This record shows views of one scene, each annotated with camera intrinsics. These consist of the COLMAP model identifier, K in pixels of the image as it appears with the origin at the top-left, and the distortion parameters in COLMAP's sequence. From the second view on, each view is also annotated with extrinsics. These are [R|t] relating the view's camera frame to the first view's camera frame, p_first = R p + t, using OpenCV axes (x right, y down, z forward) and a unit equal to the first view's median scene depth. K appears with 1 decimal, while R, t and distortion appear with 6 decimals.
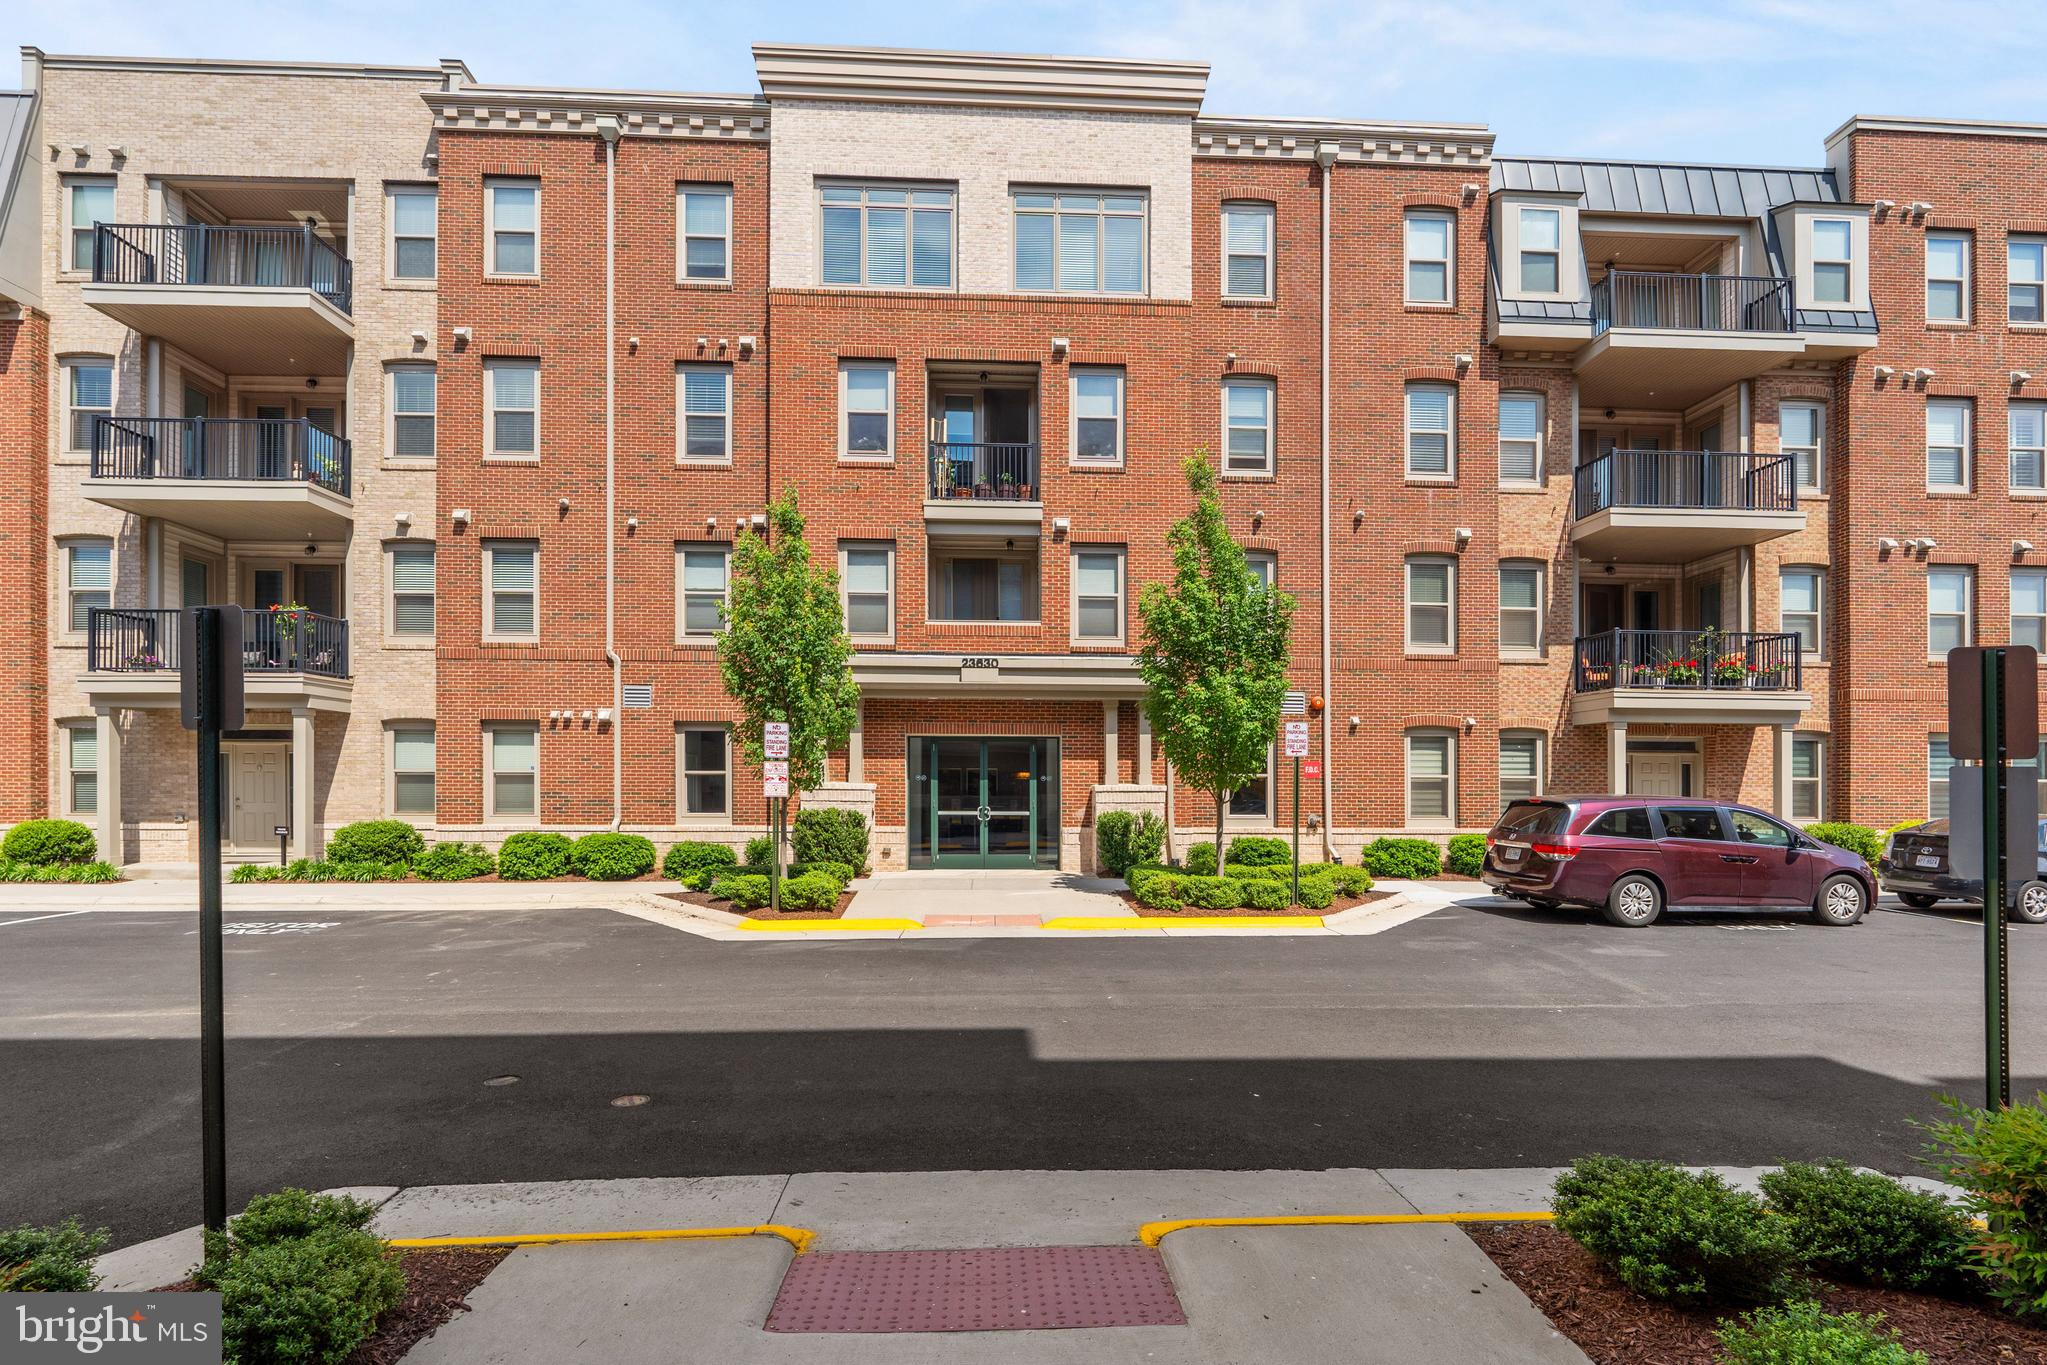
lens RADIAL K [[773.8, 0, 1024.7], [0, 773.8, 826.0], [0, 0, 1]] dist [-0.000194, 0.000240]
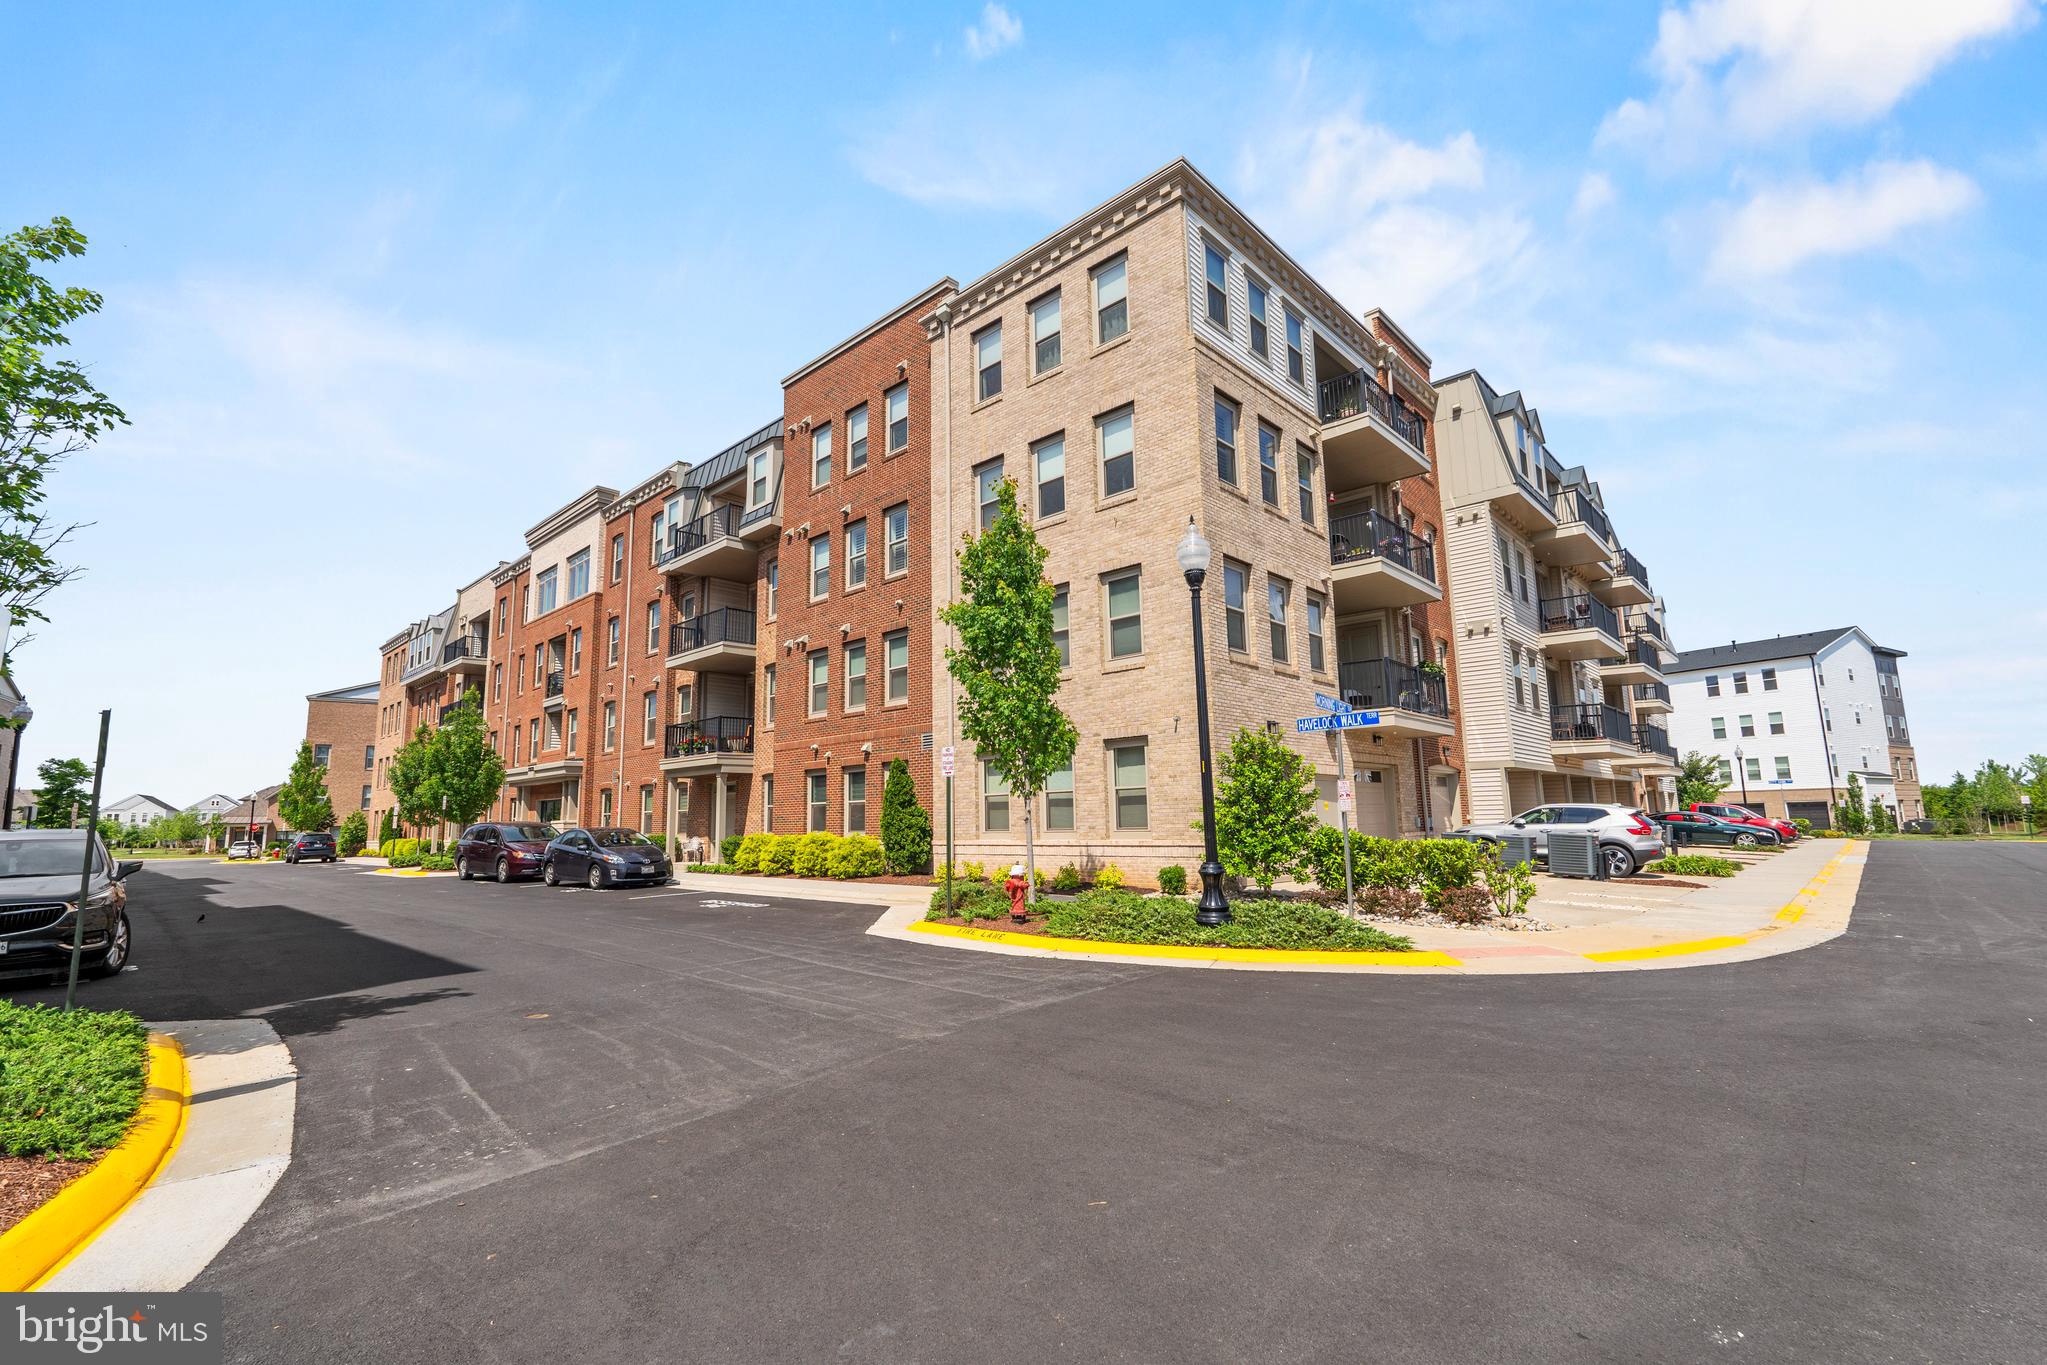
lens RADIAL K [[923.3, 0, 1004.0], [0, 923.3, 685.9], [0, 0, 1]] dist [-0.001240, 0.000321]
pose [[0.685380, -0.126626, -0.717092, 0.851777], [0.011493, 0.986523, -0.163217, 0.000663], [0.728095, 0.103624, 0.677598, 0.039133]]
